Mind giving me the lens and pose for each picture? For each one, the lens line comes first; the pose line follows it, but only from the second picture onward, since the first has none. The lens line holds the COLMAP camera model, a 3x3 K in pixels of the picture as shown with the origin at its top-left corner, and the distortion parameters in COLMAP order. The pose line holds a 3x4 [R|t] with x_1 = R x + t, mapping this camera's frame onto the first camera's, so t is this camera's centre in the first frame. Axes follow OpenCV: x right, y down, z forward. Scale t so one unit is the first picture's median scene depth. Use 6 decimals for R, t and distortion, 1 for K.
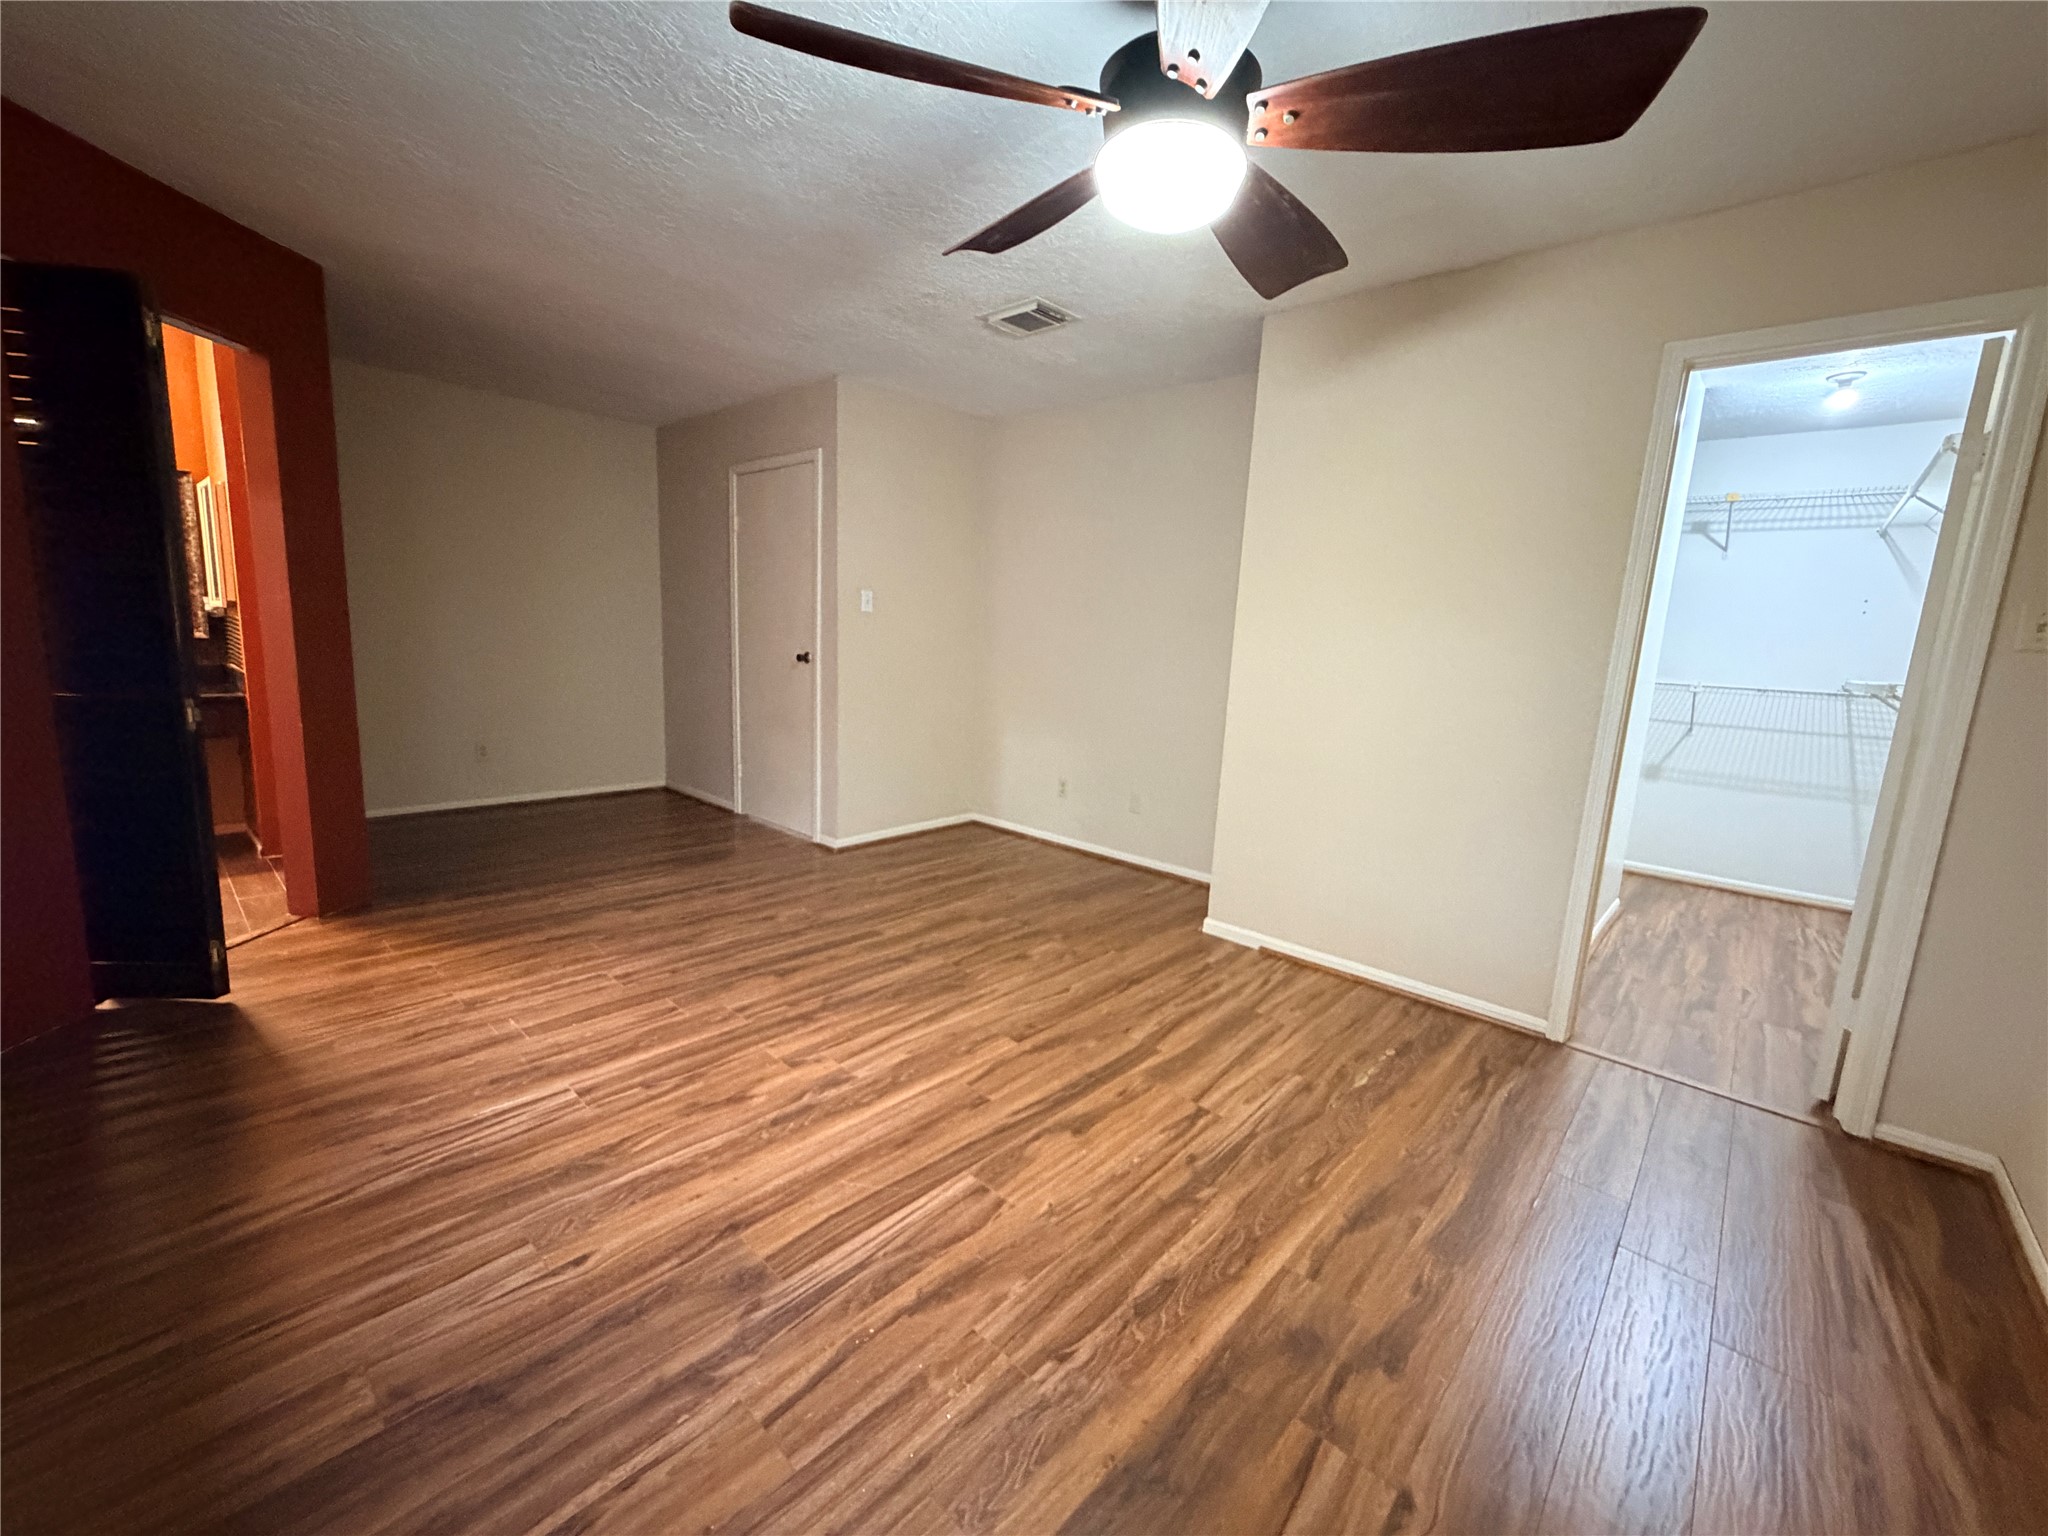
lens RADIAL K [[817.1, 0, 1024.0], [0, 817.1, 768.0], [0, 0, 1]] dist [-0.013720, -0.000130]
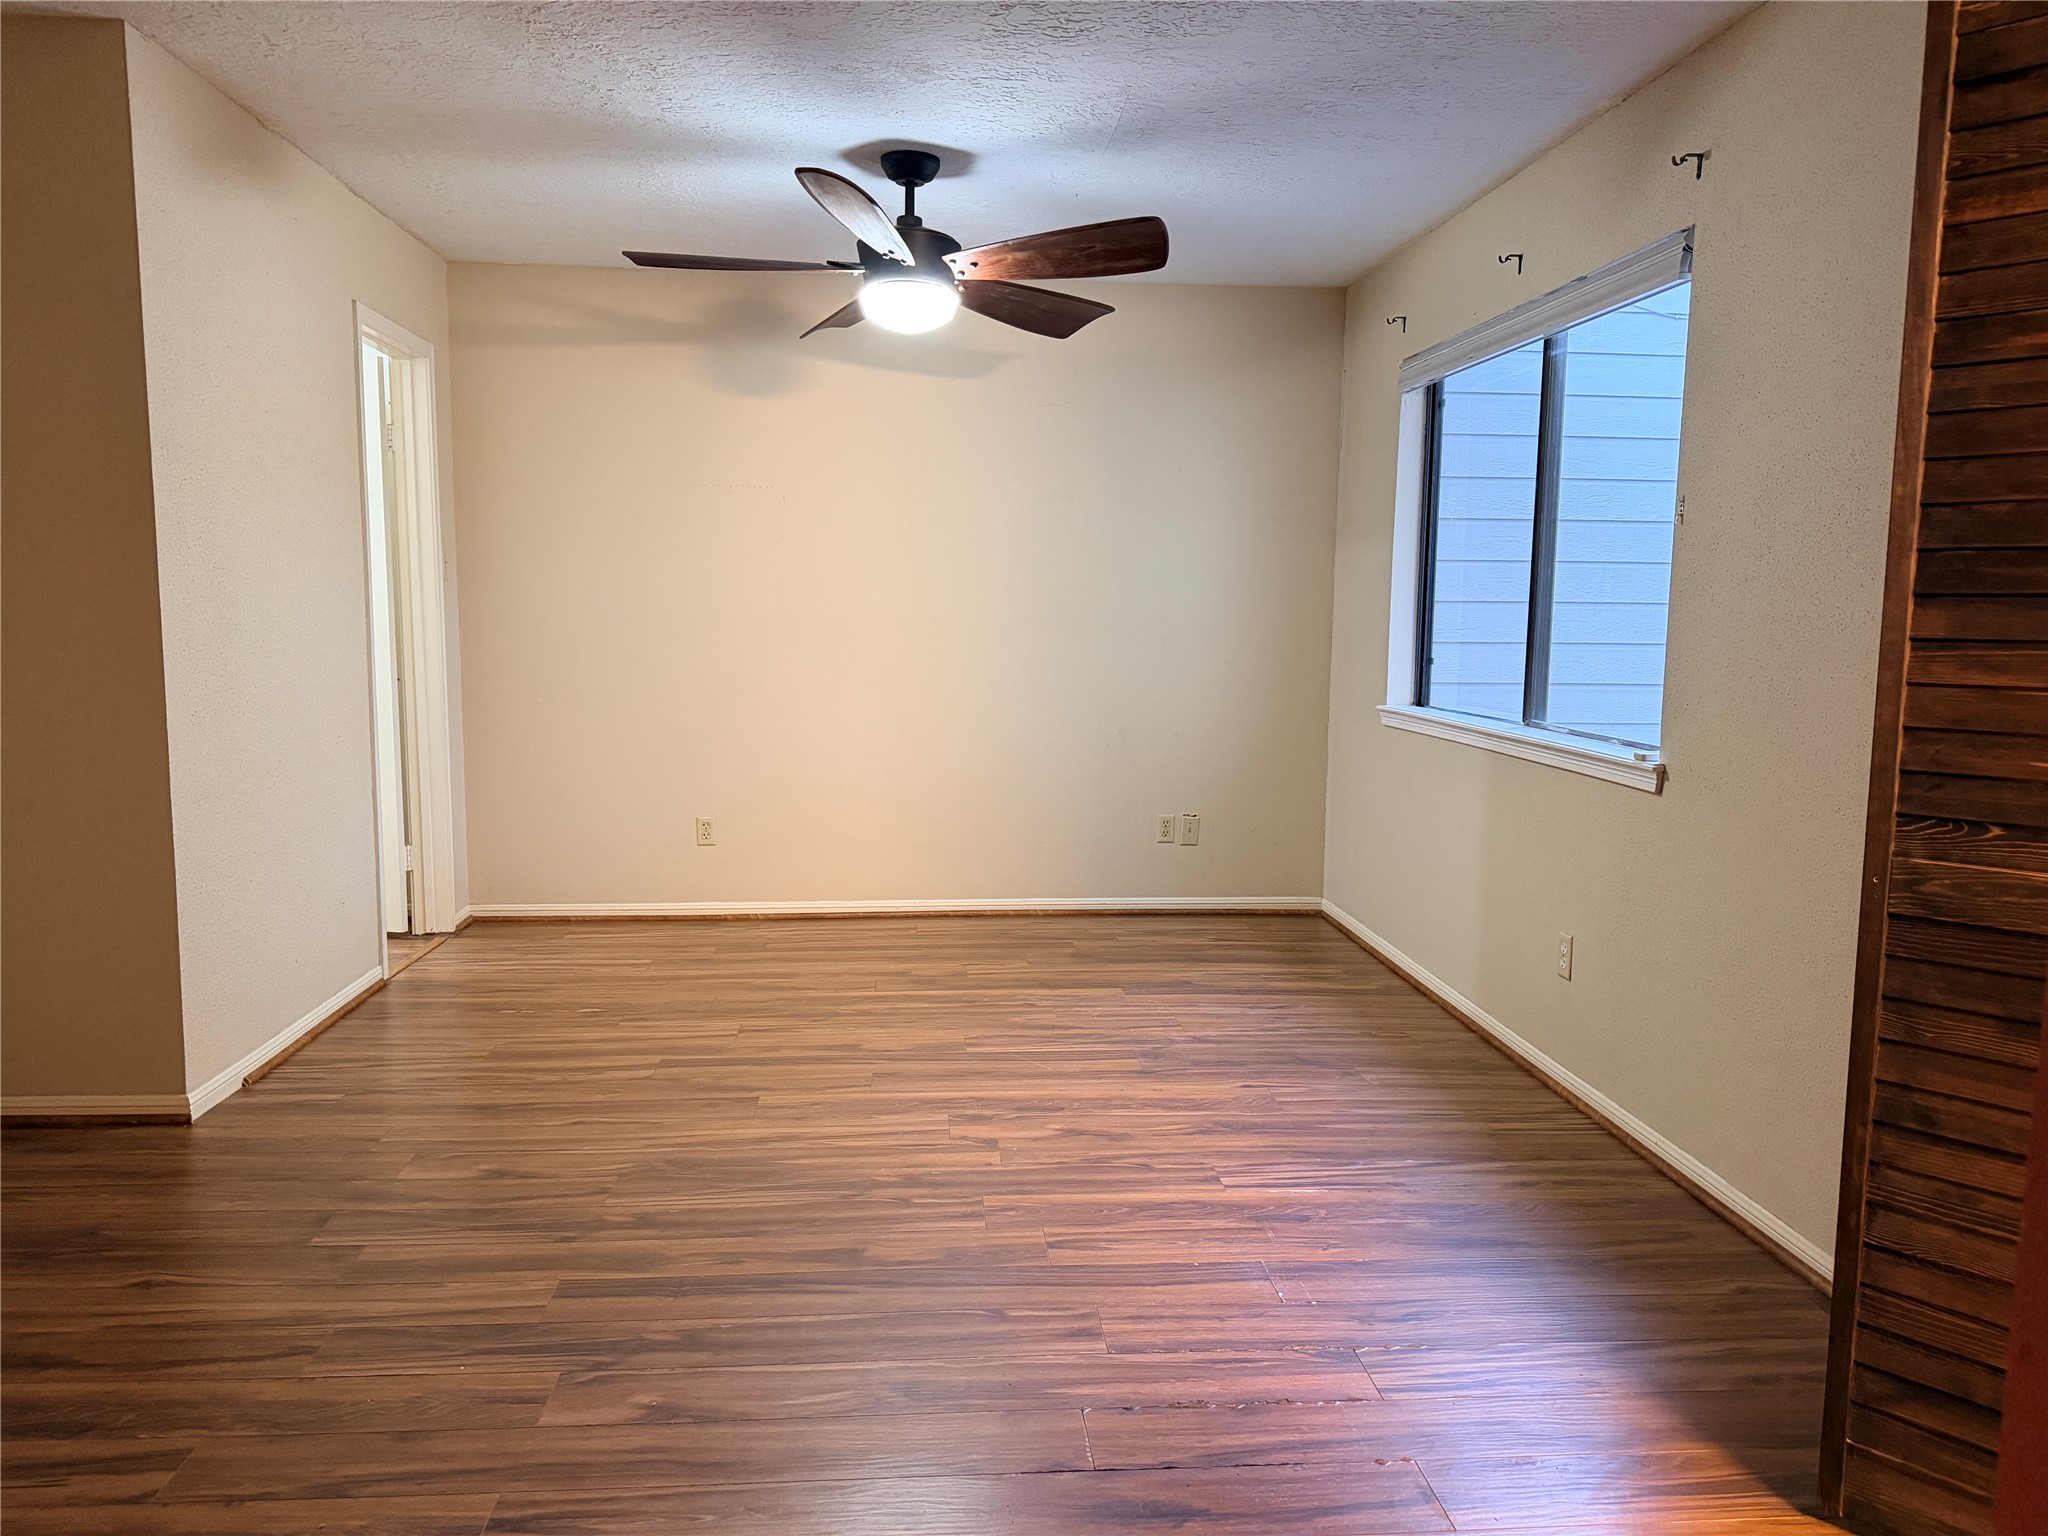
lens RADIAL K [[1444.2, 0, 1027.5], [0, 1444.2, 780.0], [0, 0, 1]] dist [0.042034, -0.055071]
pose [[-0.732412, -0.141786, 0.665935, -1.426001], [0.060247, 0.960744, 0.270816, -0.442367], [-0.678191, 0.238470, -0.695118, 2.201475]]
